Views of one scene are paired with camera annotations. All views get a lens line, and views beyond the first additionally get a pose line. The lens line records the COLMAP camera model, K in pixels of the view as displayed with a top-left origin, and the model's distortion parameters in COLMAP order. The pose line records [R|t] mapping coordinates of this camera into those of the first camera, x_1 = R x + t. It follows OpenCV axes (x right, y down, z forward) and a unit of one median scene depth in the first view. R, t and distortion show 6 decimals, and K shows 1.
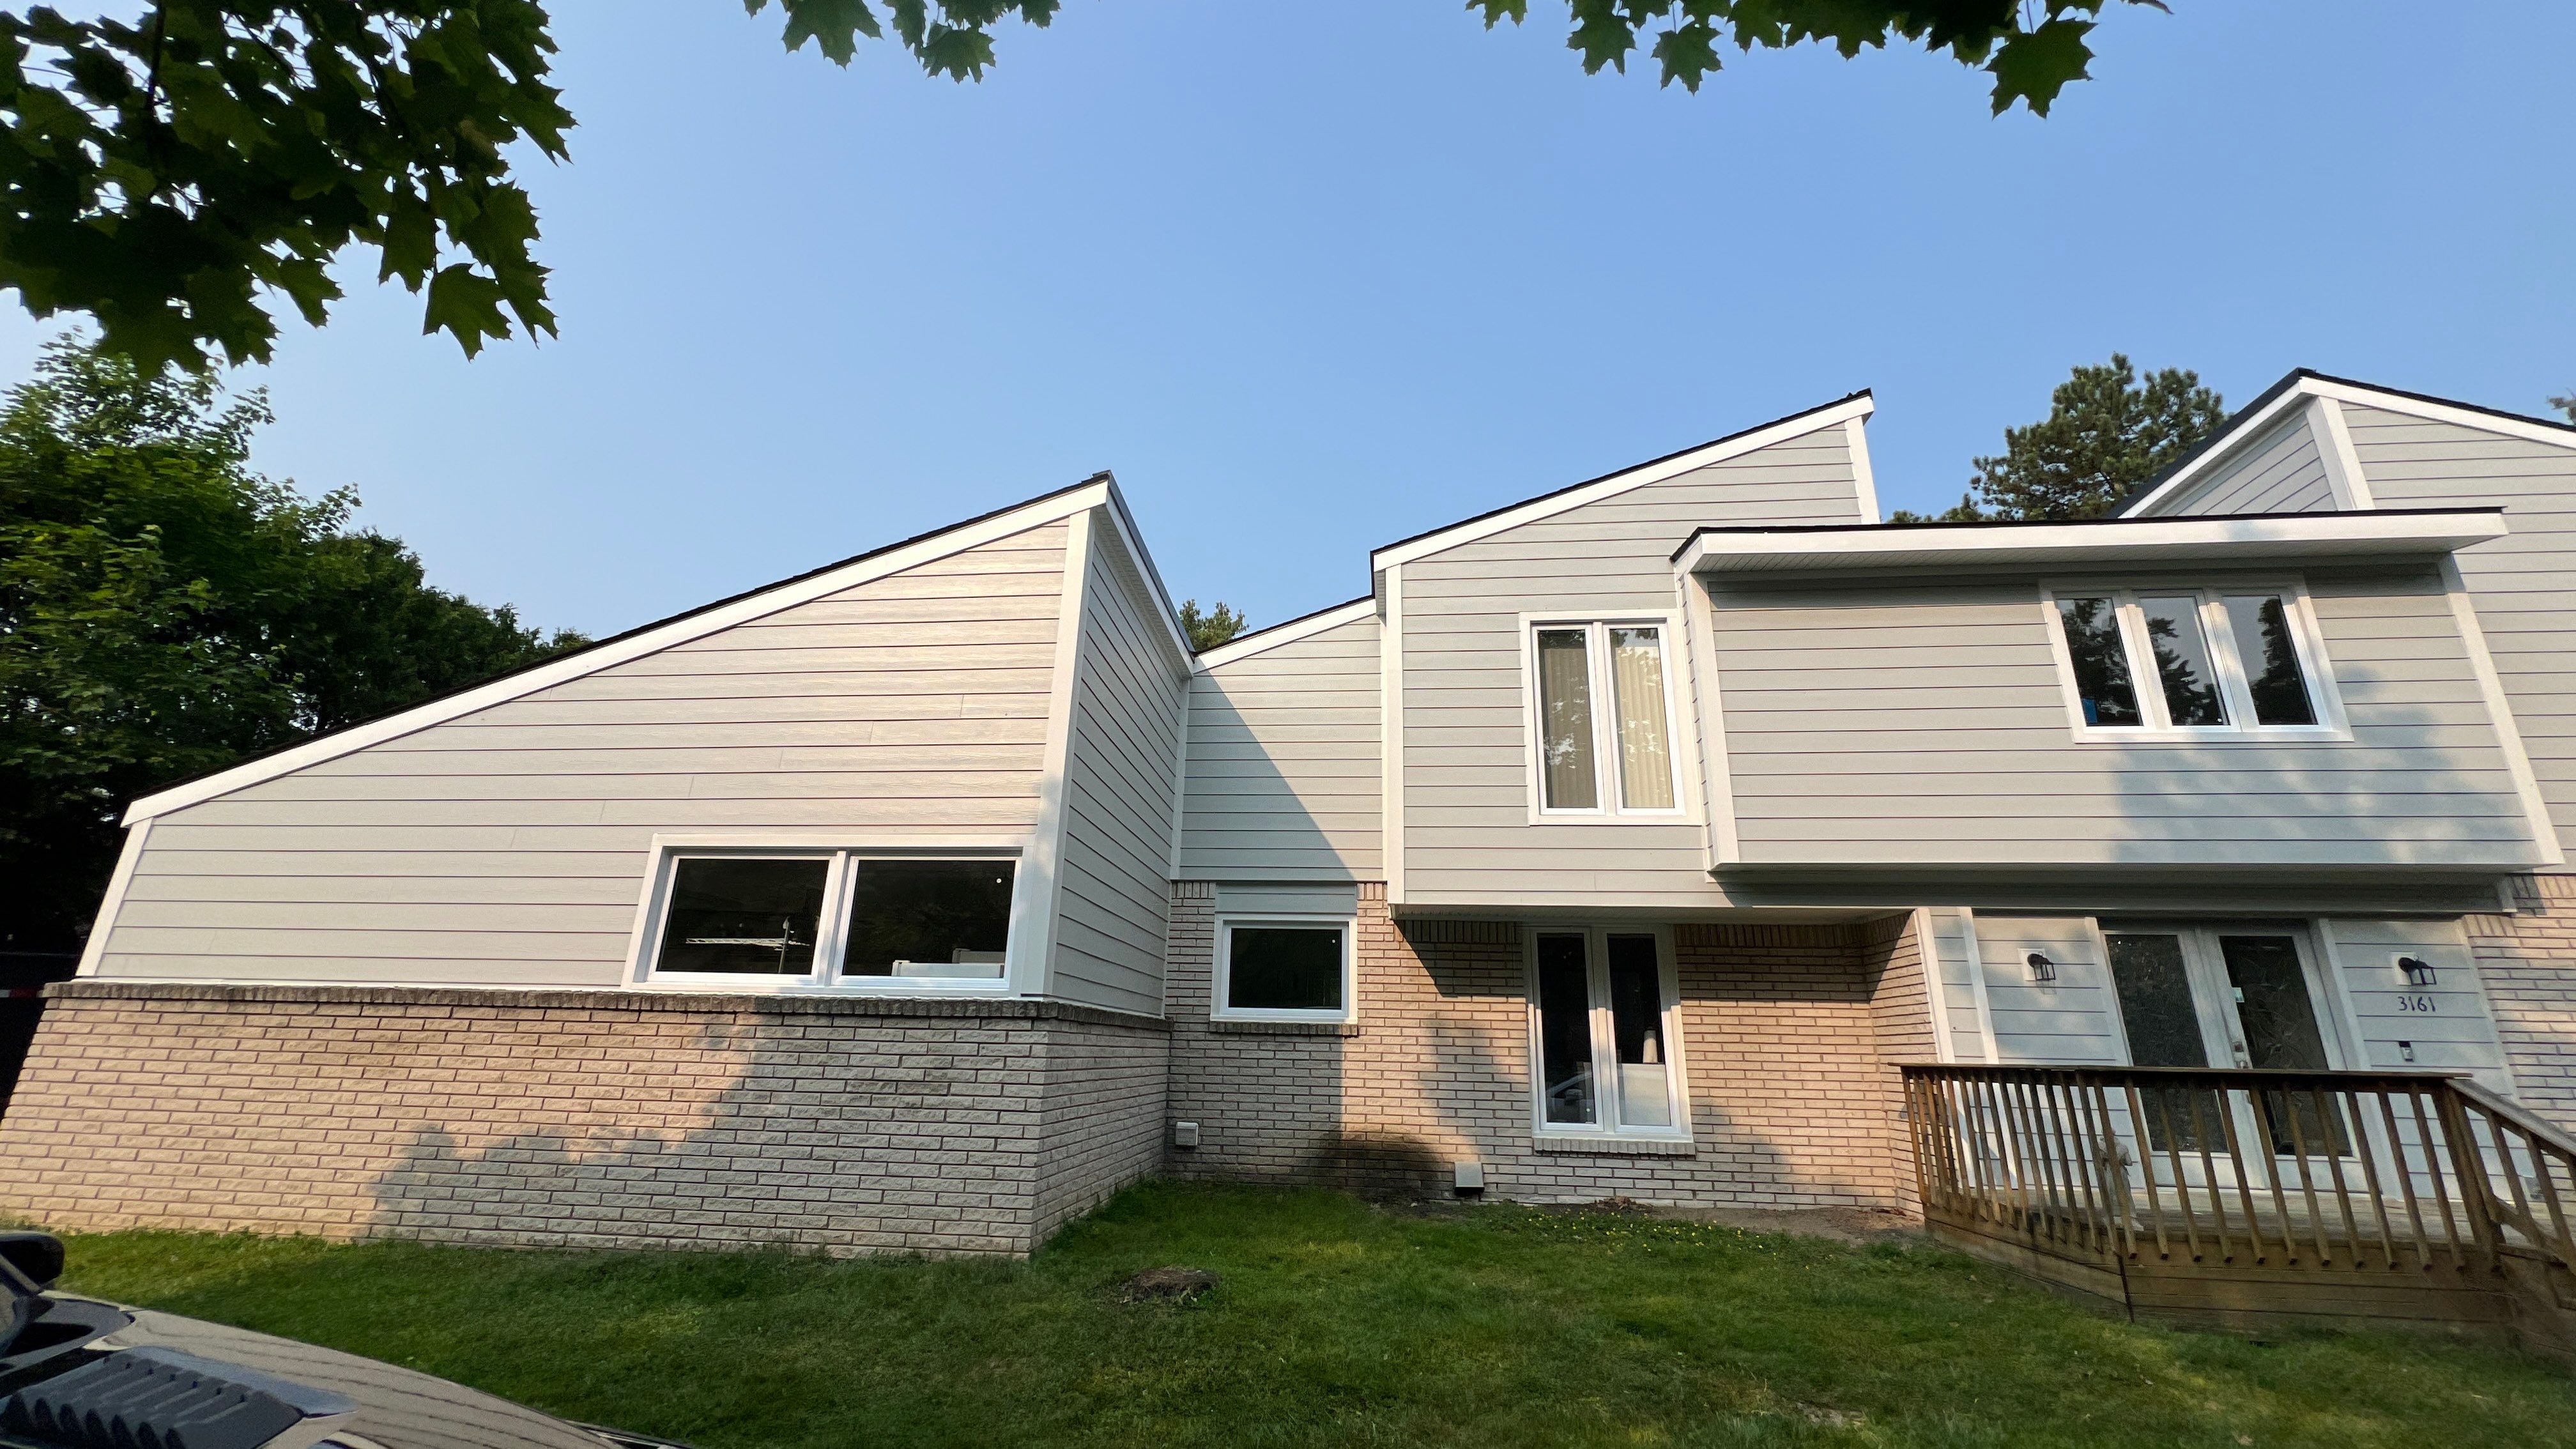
lens RADIAL K [[1055.1, 0, 1285.7], [0, 1055.1, 732.2], [0, 0, 1]] dist [-0.003256, -0.000152]
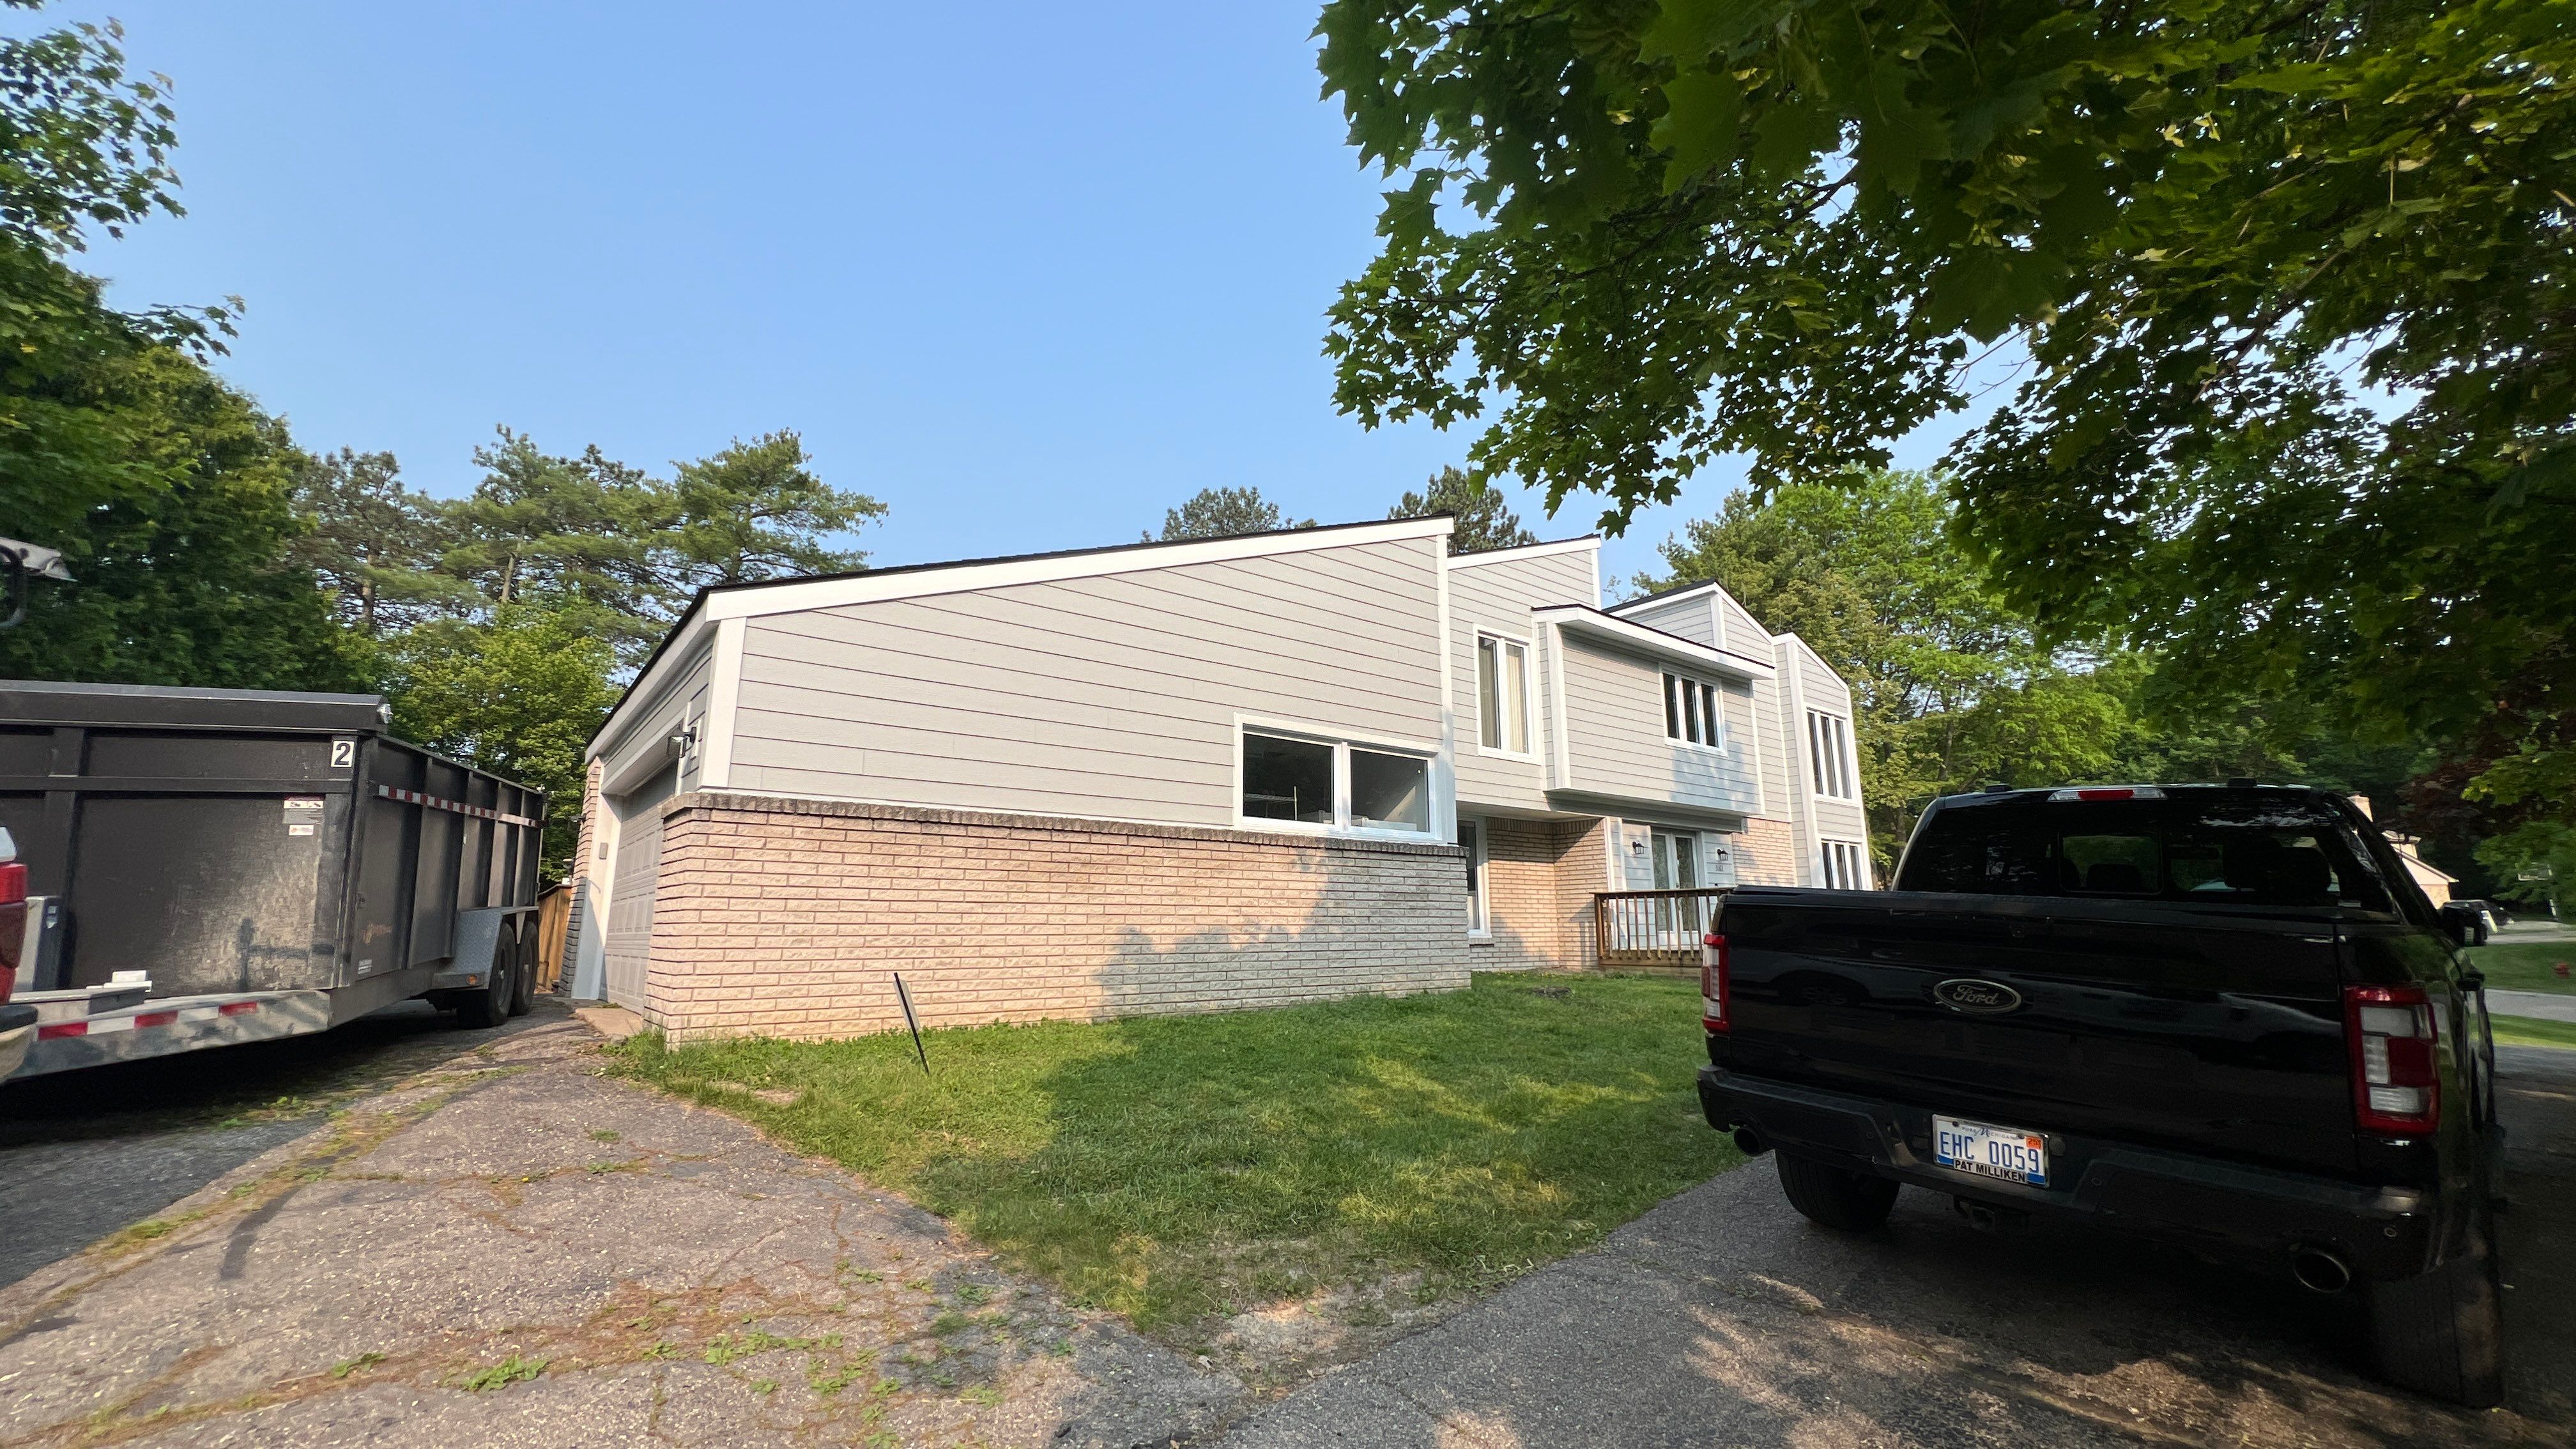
lens RADIAL K [[1055.1, 0, 1284.2], [0, 1055.1, 735.7], [0, 0, 1]] dist [-0.003256, -0.000152]
pose [[0.706499, 0.106815, 0.699607, -1.488562], [-0.189089, 0.981097, 0.041160, 0.060033], [-0.681986, -0.161368, 0.713341, 0.021919]]
